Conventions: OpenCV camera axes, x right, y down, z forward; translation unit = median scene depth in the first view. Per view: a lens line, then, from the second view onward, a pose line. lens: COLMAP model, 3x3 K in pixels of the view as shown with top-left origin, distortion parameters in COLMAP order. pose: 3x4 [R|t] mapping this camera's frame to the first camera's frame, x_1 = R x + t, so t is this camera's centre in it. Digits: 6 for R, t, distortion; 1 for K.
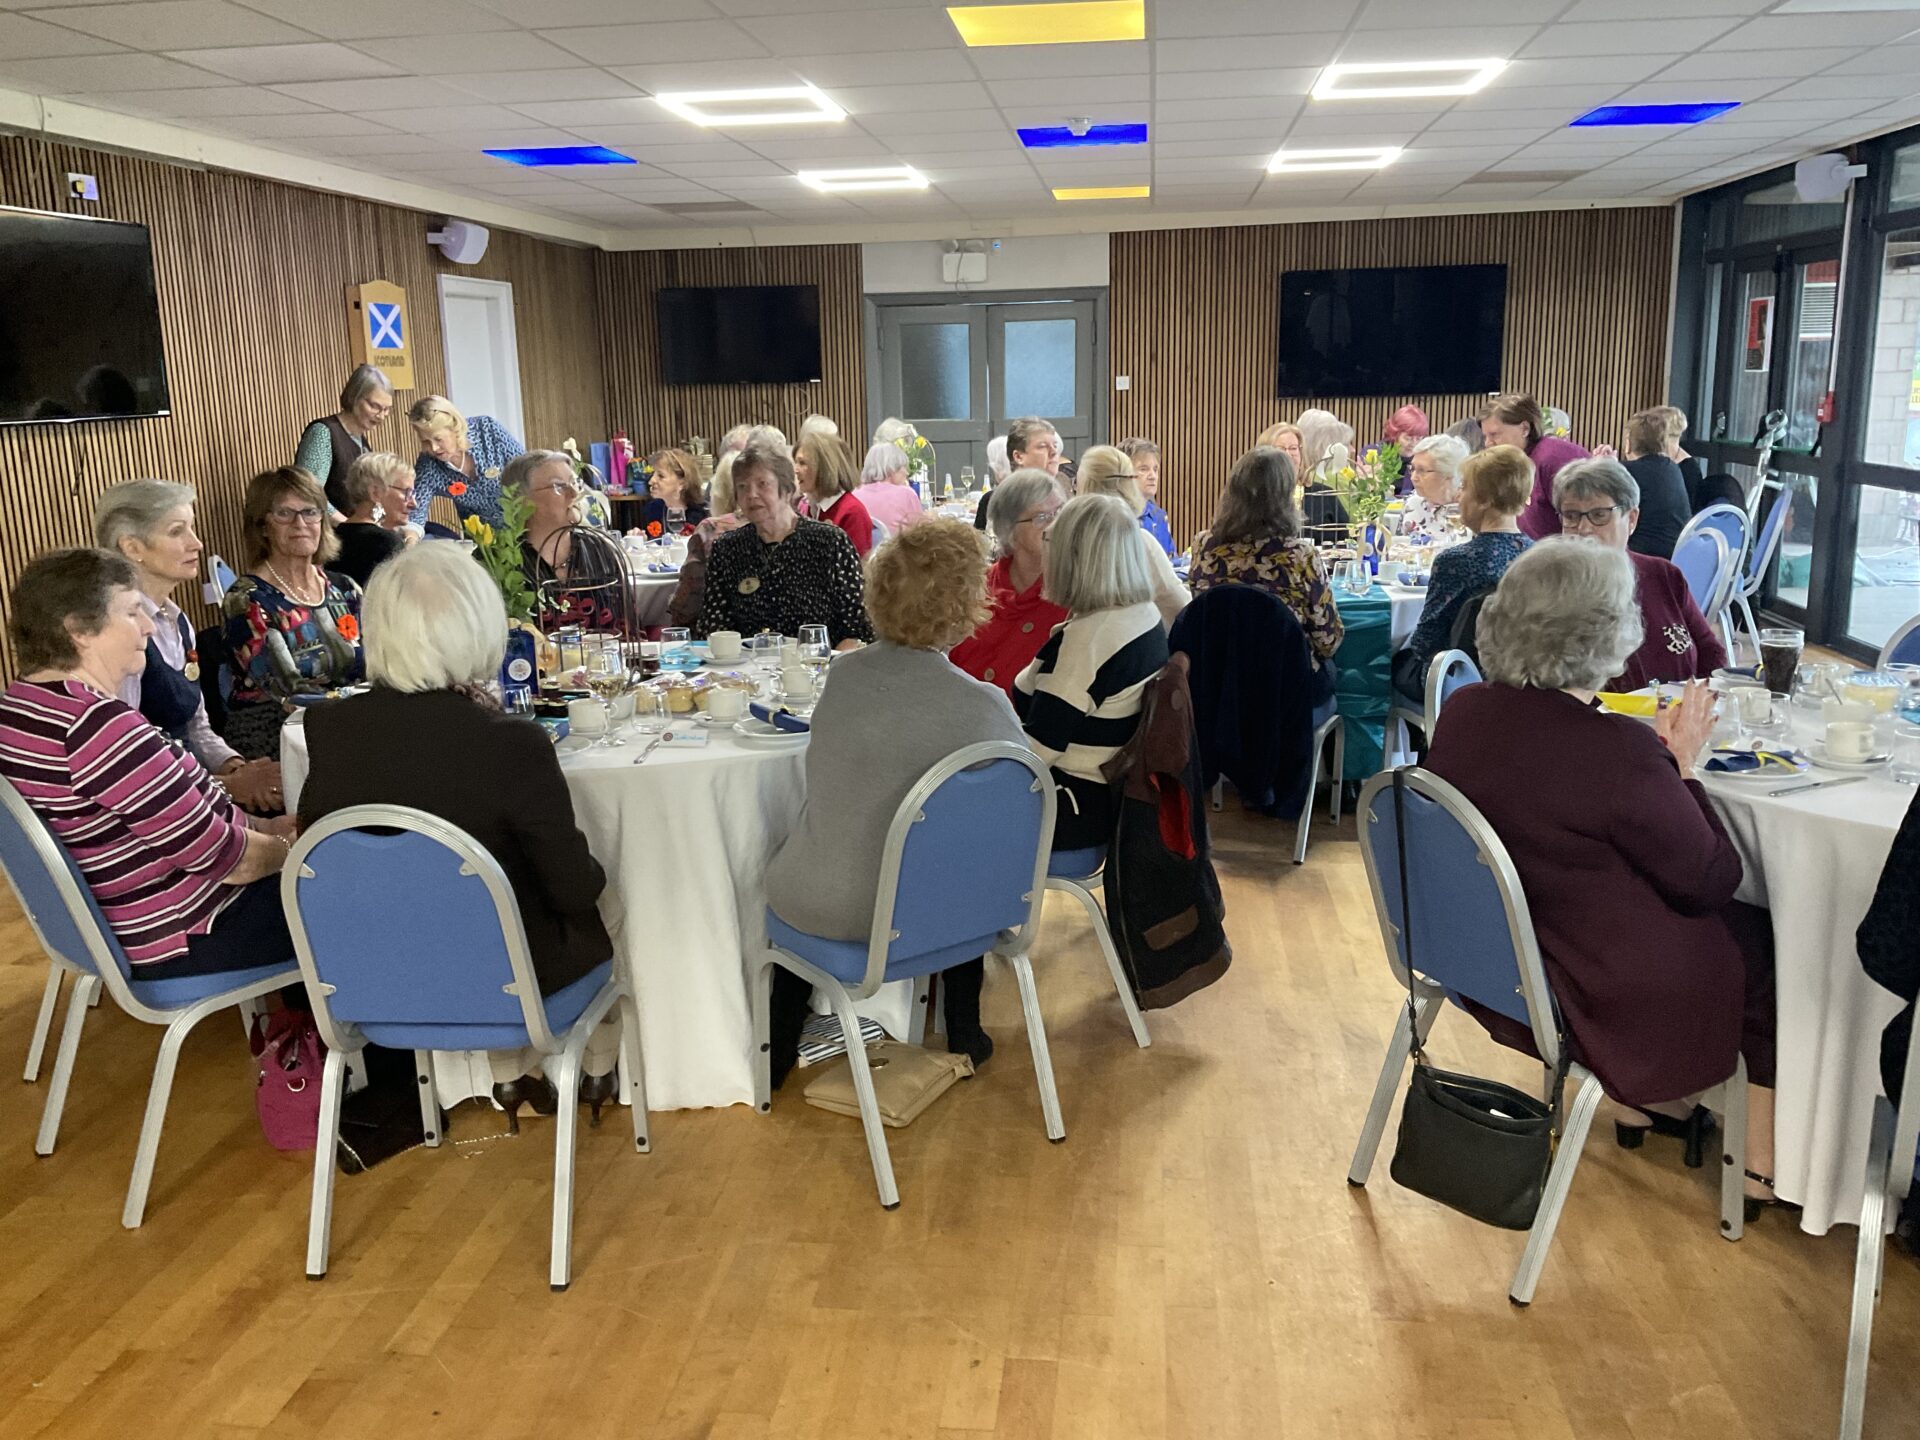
lens RADIAL K [[1641.5, 0, 960.0], [0, 1641.5, 720.0], [0, 0, 1]] dist [0.049242, -0.096148]
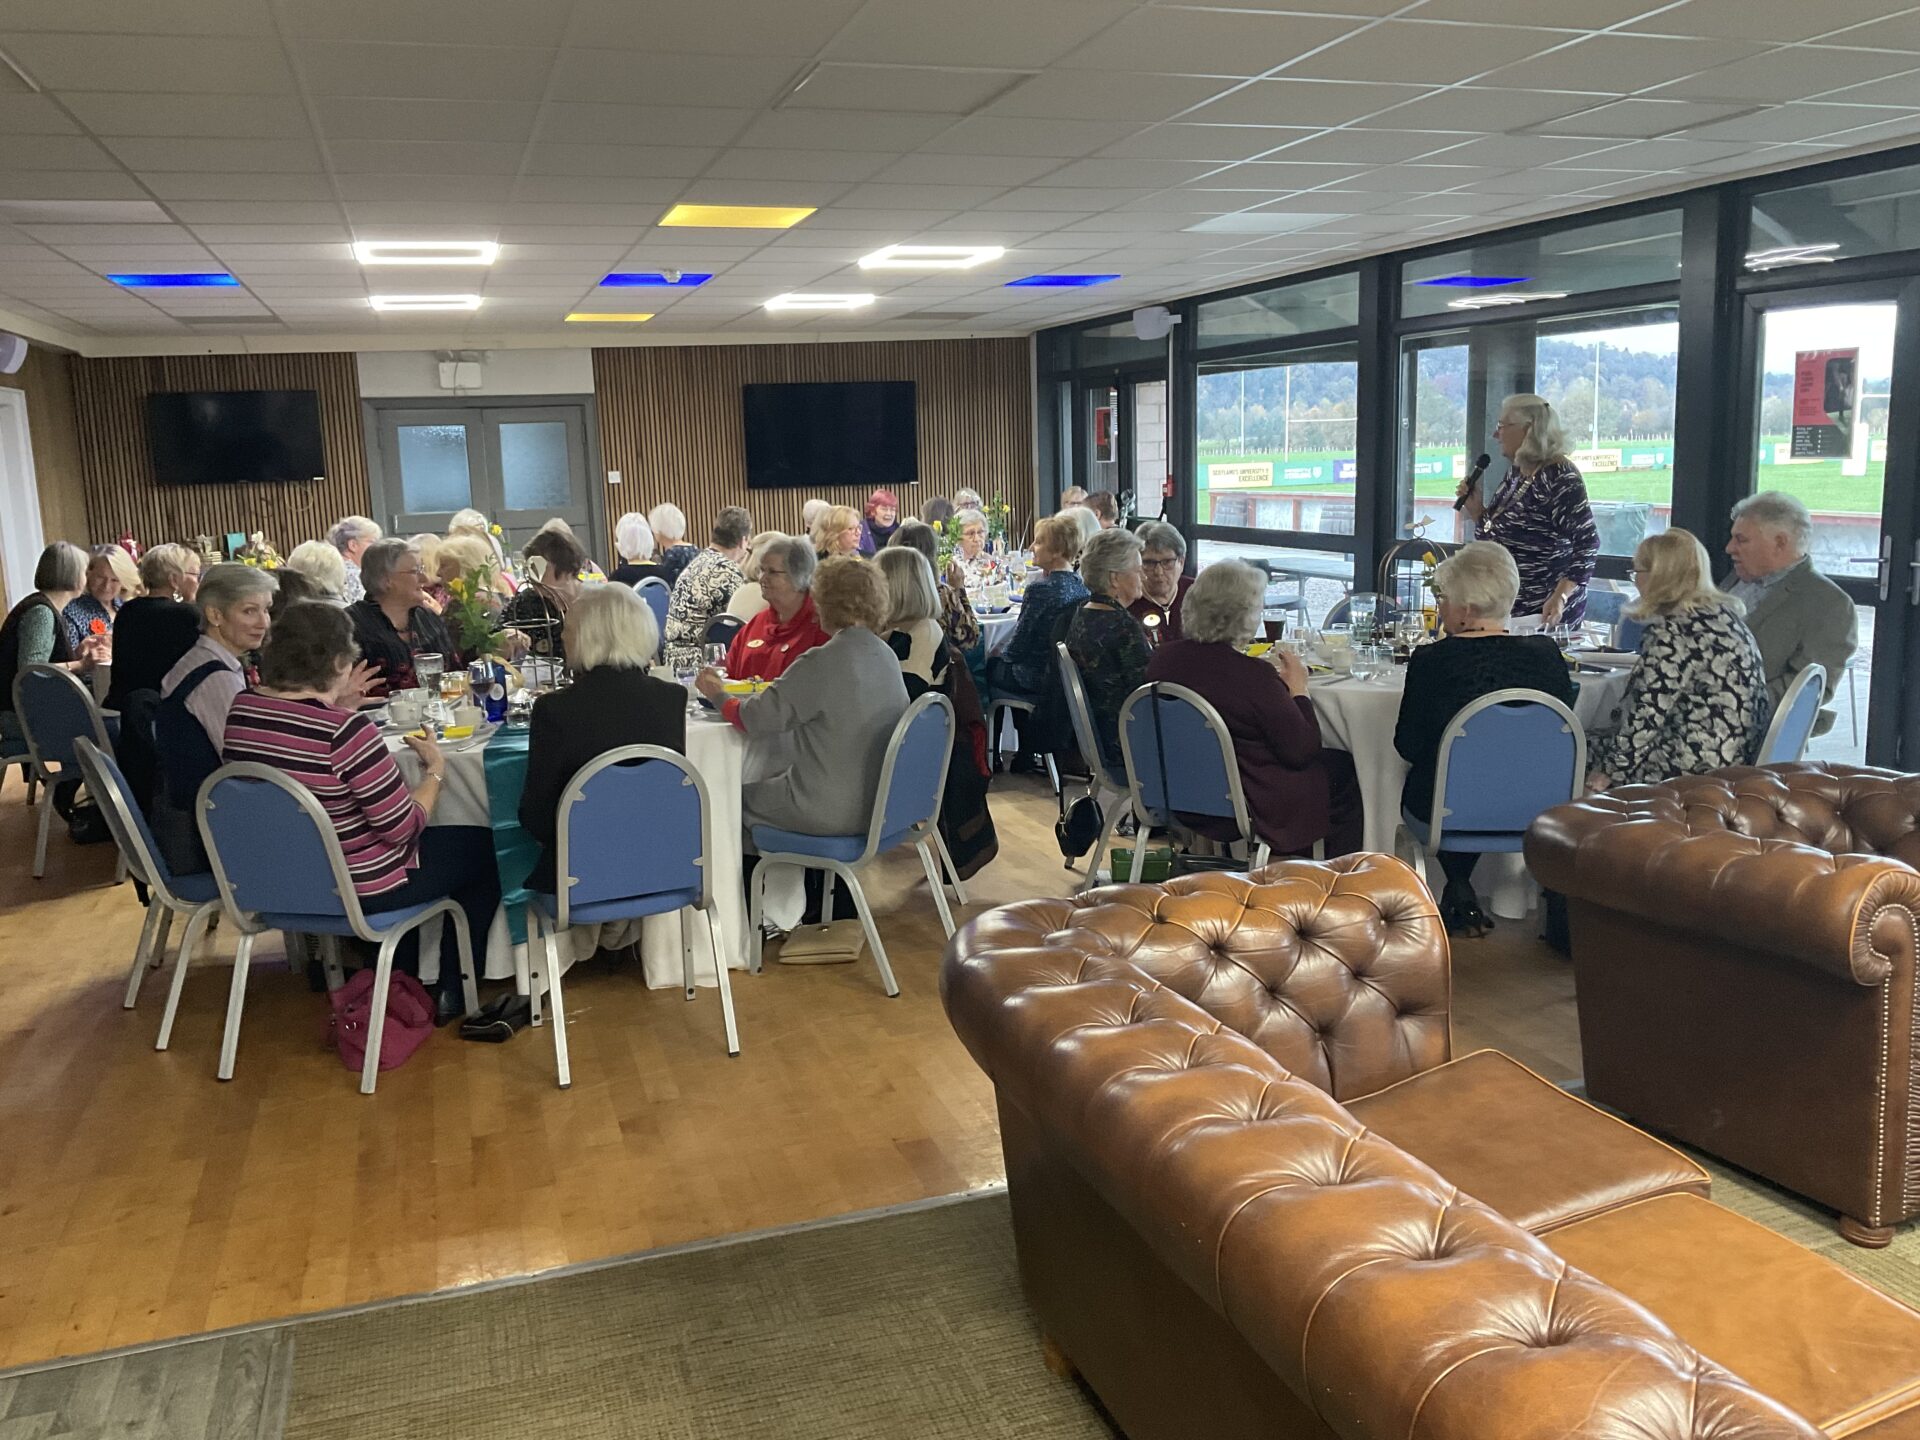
lens RADIAL K [[1603.6, 0, 960.0], [0, 1603.6, 720.0], [0, 0, 1]] dist [0.092303, -0.005113]
pose [[0.909530, -0.079904, 0.407885, -0.176209], [0.100618, 0.994486, -0.029547, 0.025960], [-0.403275, 0.067914, 0.912555, -0.137145]]
